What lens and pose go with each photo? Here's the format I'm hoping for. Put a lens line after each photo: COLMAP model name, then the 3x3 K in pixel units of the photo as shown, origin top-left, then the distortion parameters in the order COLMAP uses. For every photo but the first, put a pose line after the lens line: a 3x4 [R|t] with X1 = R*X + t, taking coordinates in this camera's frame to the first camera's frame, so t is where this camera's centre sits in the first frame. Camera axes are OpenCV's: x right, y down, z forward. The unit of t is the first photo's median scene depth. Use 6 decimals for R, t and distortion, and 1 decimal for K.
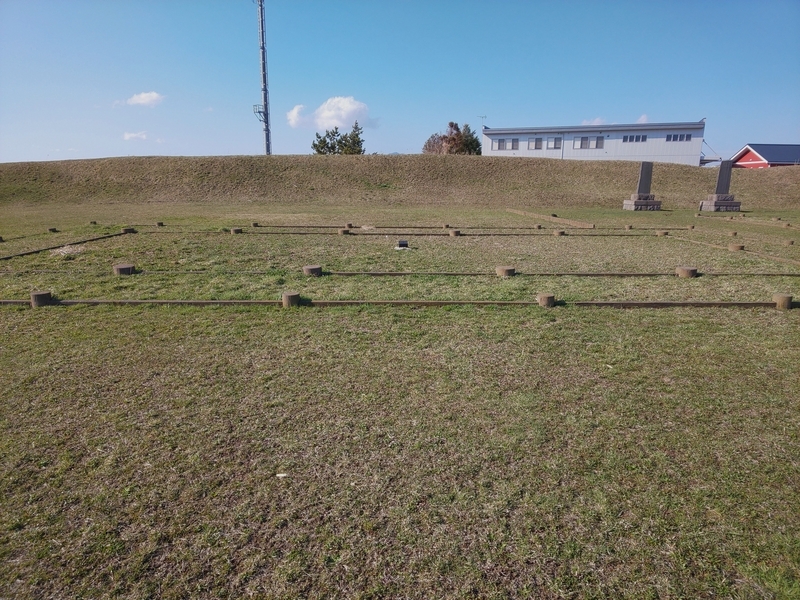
lens RADIAL K [[466.4, 0, 400.0], [0, 466.4, 300.0], [0, 0, 1]] dist [0.010313, -0.019927]
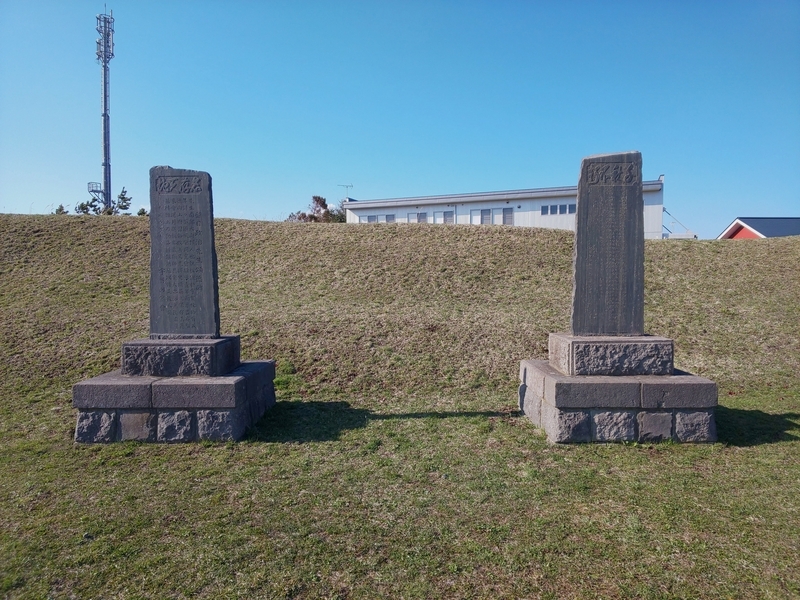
lens RADIAL K [[466.4, 0, 400.0], [0, 466.4, 300.0], [0, 0, 1]] dist [0.010313, -0.019927]
pose [[0.999882, -0.007982, -0.013133, 0.279080], [0.005257, 0.980637, -0.195763, -0.093647], [0.014441, 0.195671, 0.980563, 0.372273]]
